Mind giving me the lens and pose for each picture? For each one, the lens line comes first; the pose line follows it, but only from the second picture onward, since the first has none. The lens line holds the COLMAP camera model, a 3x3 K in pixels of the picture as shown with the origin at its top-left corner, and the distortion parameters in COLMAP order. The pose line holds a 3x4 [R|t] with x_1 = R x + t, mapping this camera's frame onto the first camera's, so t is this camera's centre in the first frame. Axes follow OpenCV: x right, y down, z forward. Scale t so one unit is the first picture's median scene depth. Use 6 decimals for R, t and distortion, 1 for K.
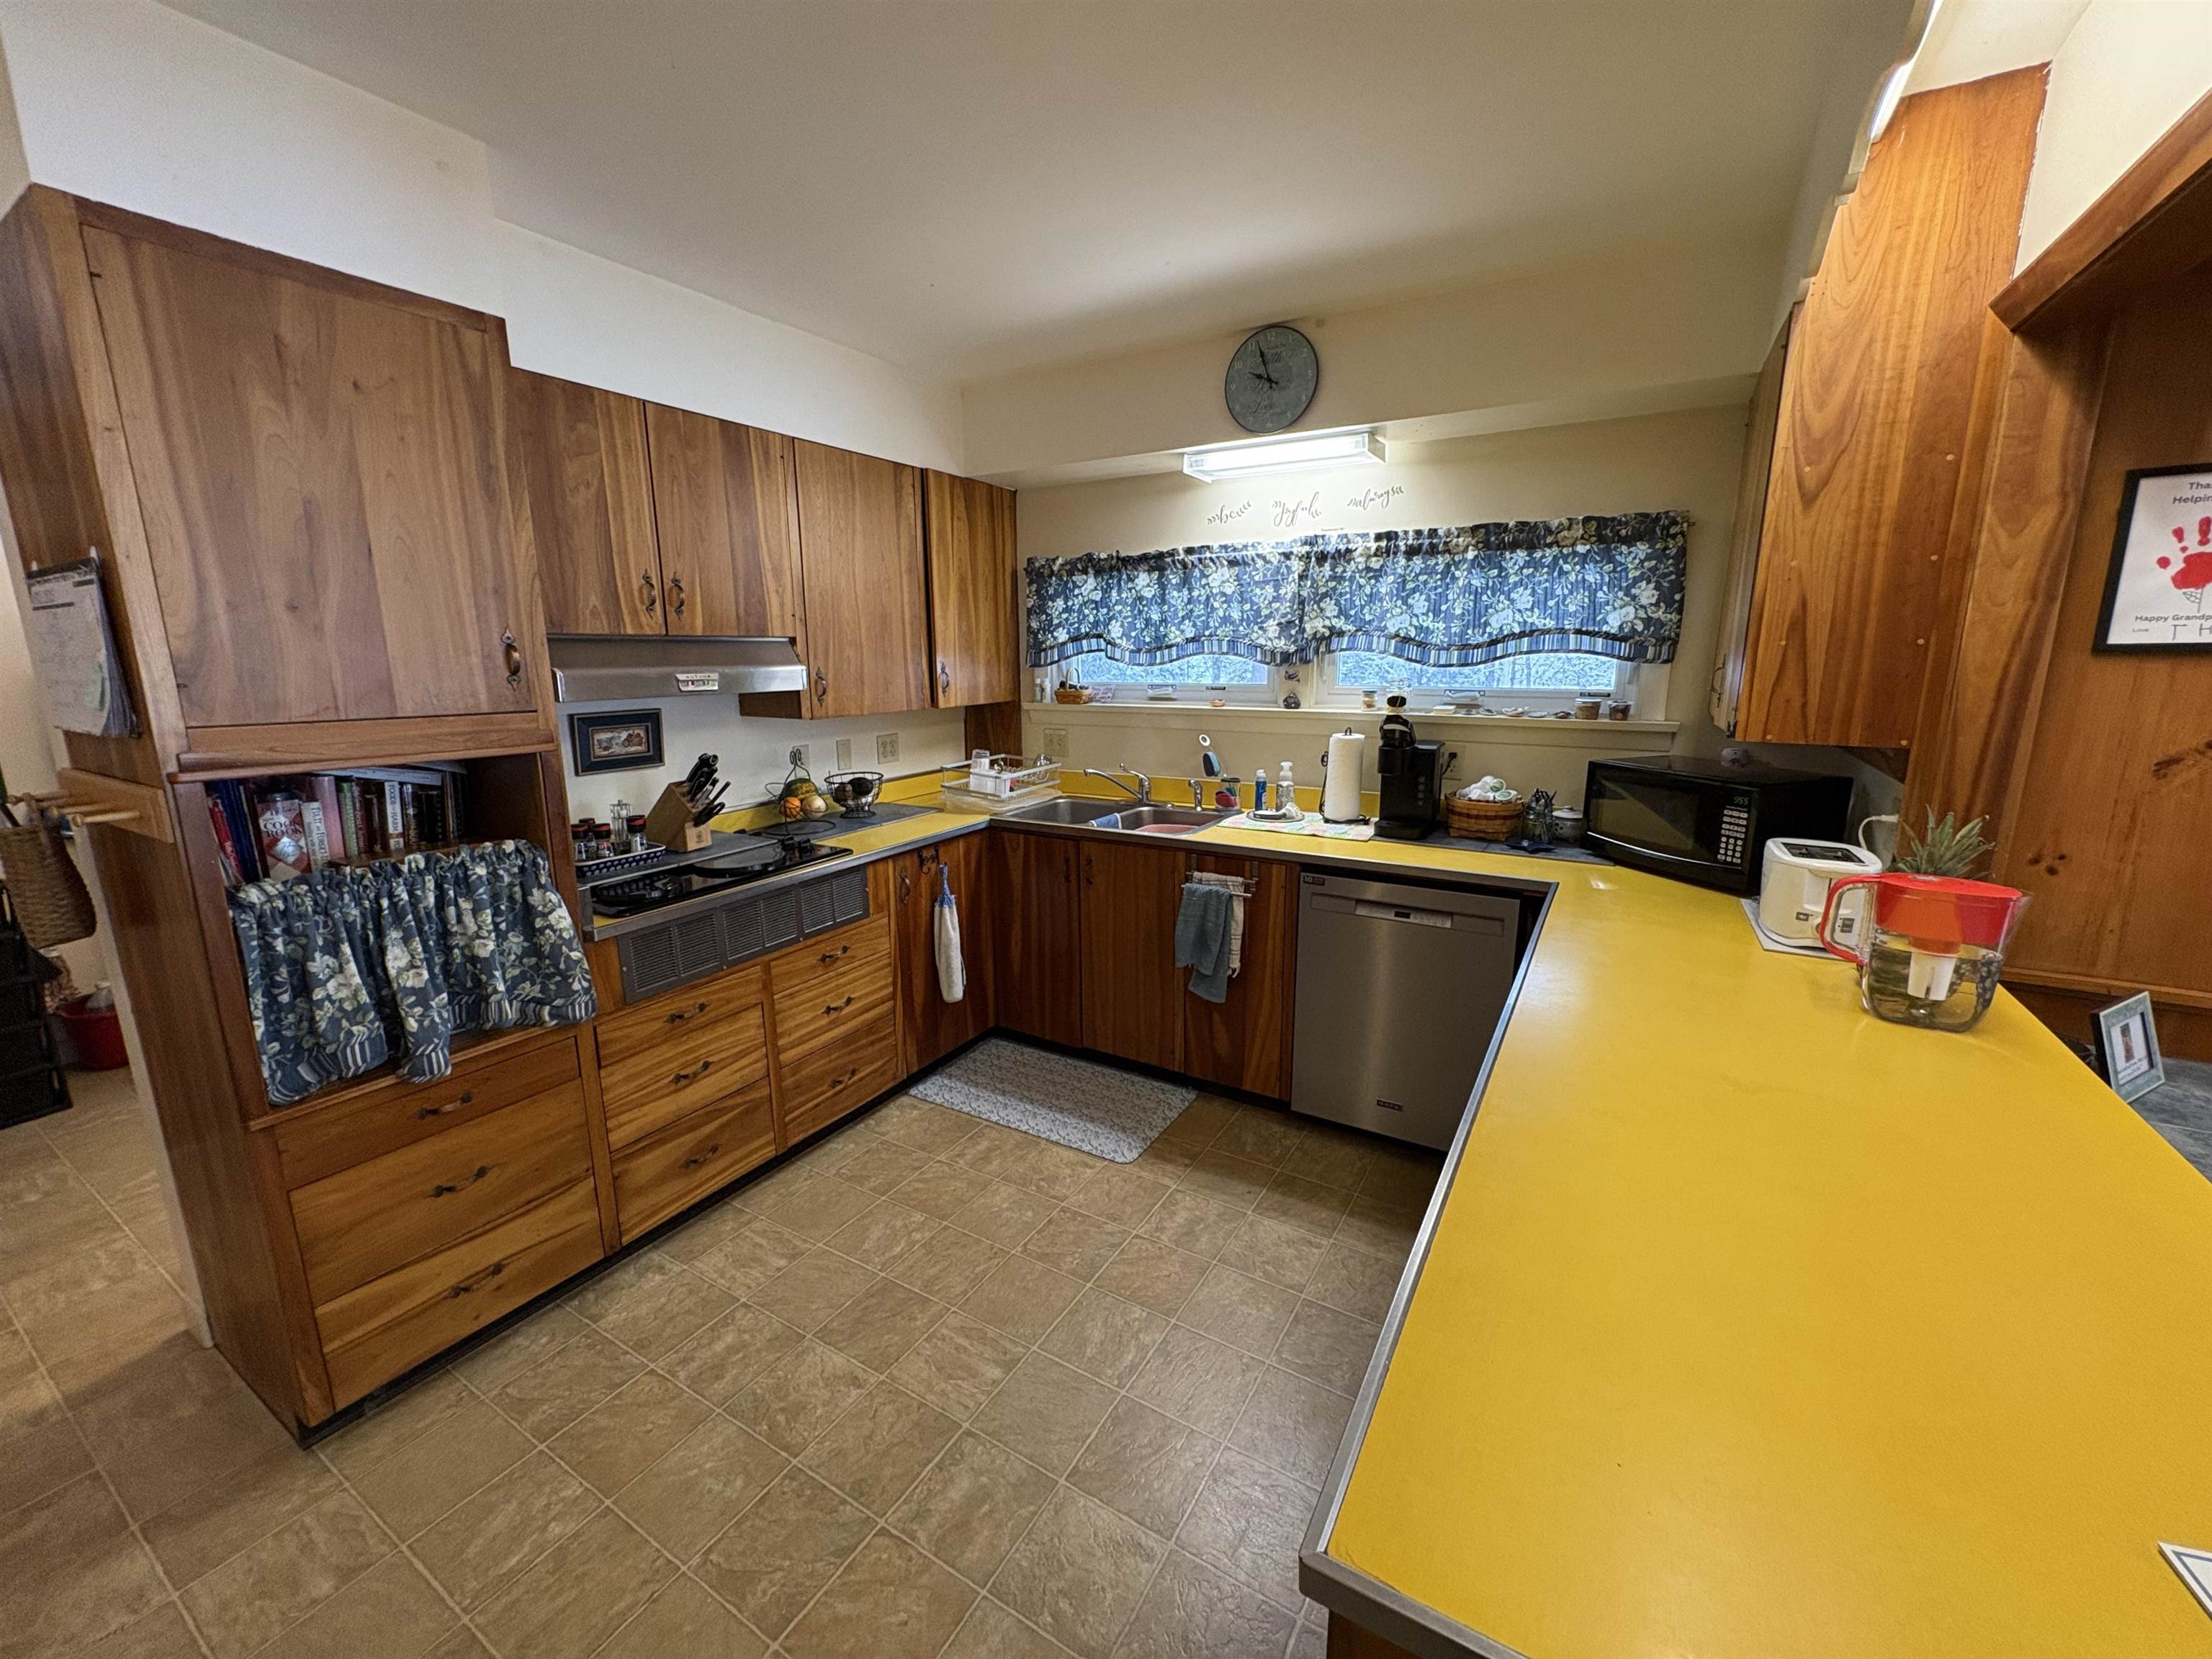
lens RADIAL K [[877.4, 0, 1110.5], [0, 877.4, 829.5], [0, 0, 1]] dist [0.000645, 0.000054]
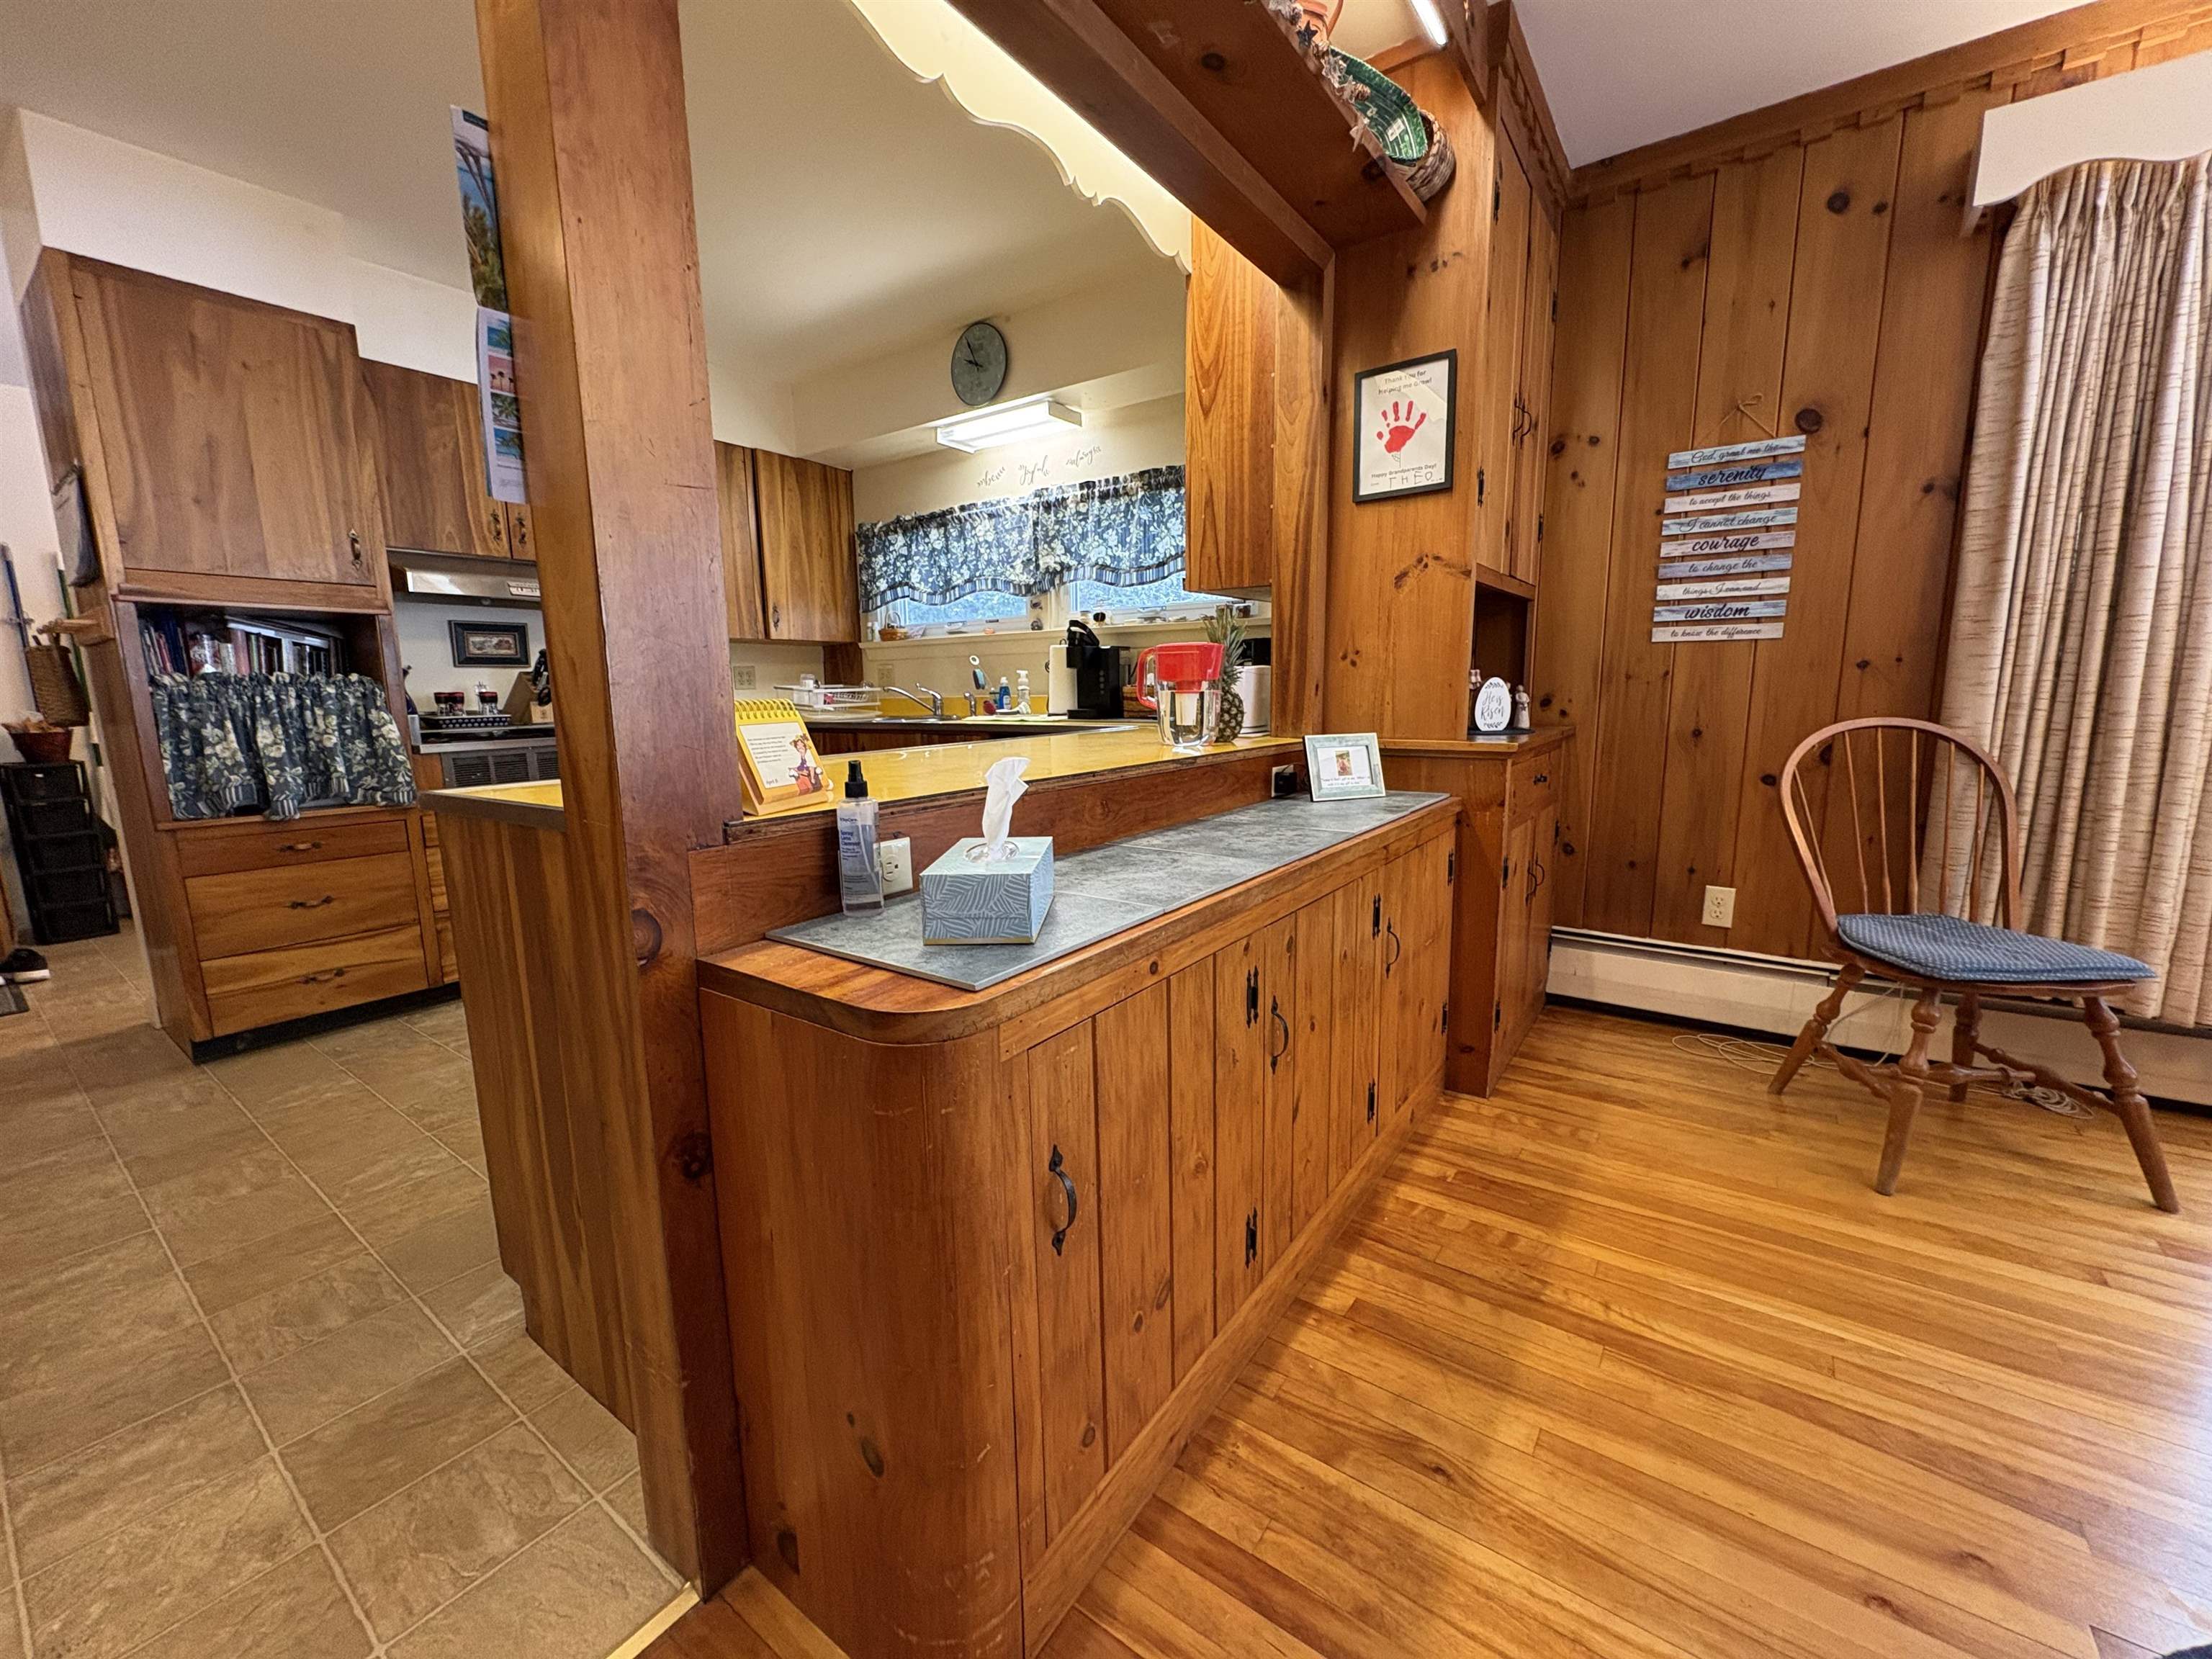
lens RADIAL K [[877.4, 0, 1109.9], [0, 877.4, 828.9], [0, 0, 1]] dist [0.000645, 0.000054]
pose [[0.996775, 0.004755, -0.080102, 0.573650], [-0.008007, 0.999154, -0.040333, 0.264939], [0.079842, 0.040845, 0.995970, -0.292323]]
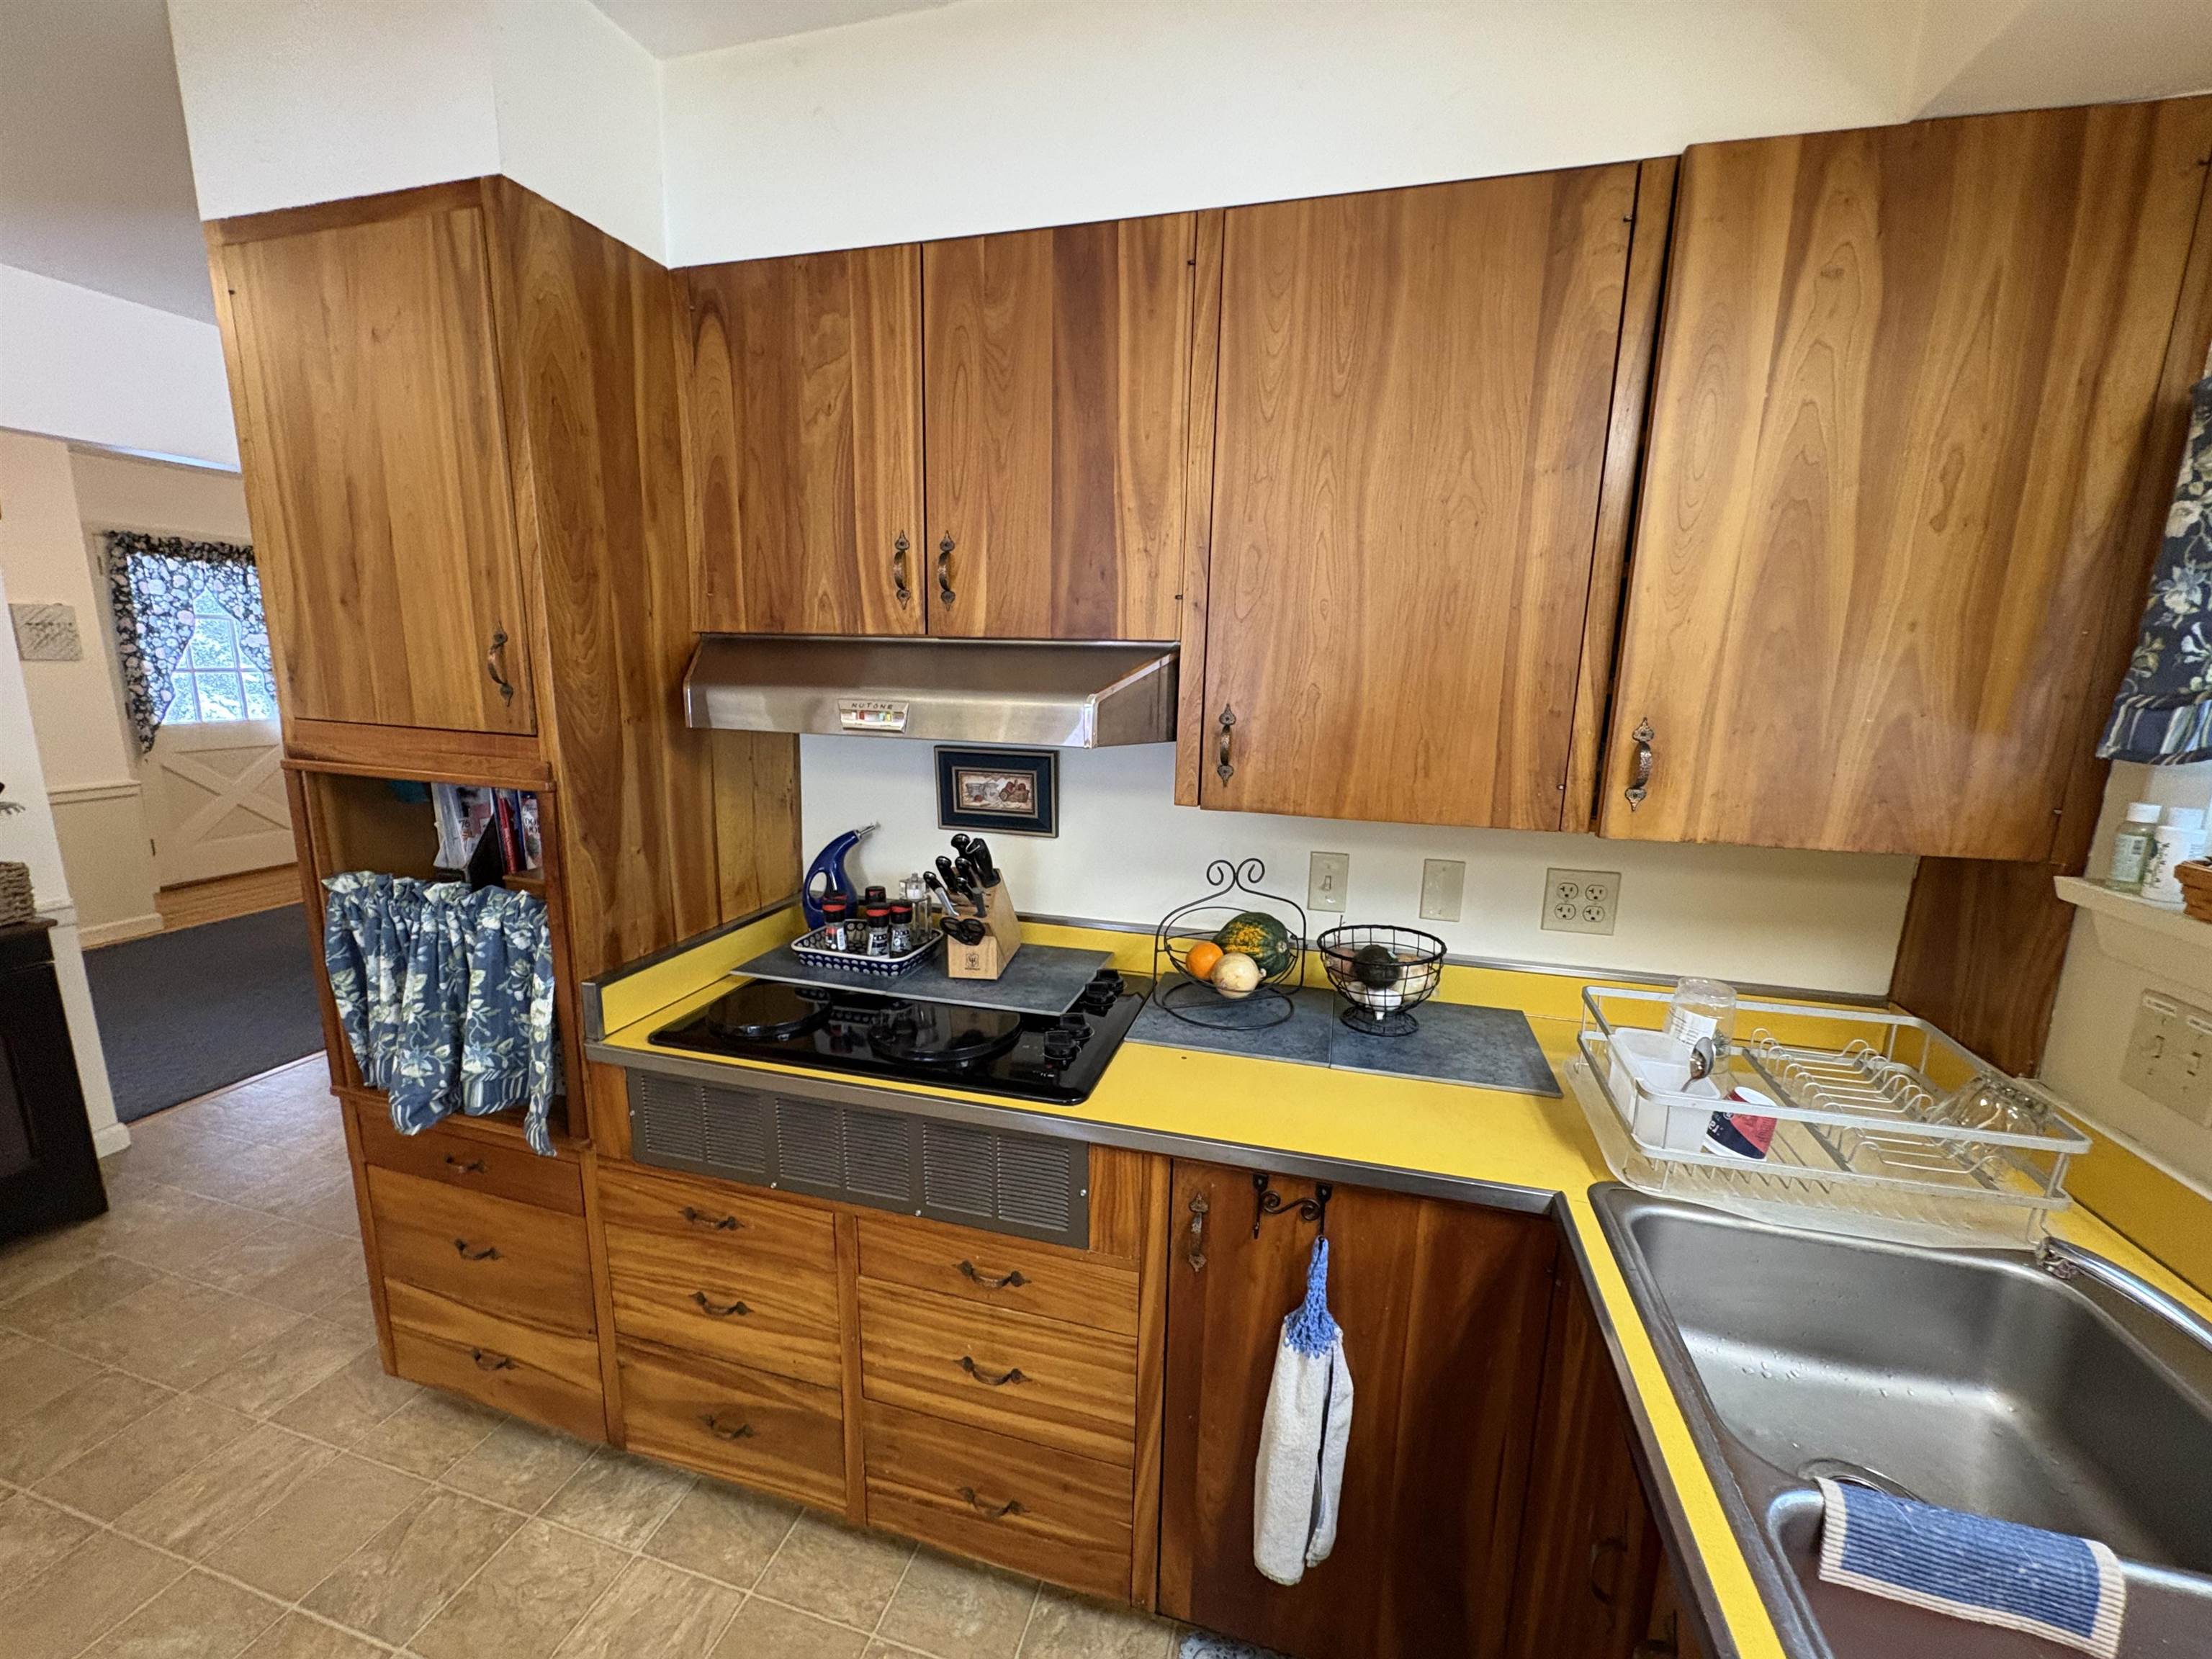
lens RADIAL K [[877.4, 0, 1110.3], [0, 877.4, 824.8], [0, 0, 1]] dist [0.000645, 0.000054]
pose [[0.260658, 0.193866, -0.945766, 0.145447], [-0.218199, 0.966112, 0.137900, -0.220760], [0.940450, 0.170420, 0.294126, 1.027972]]
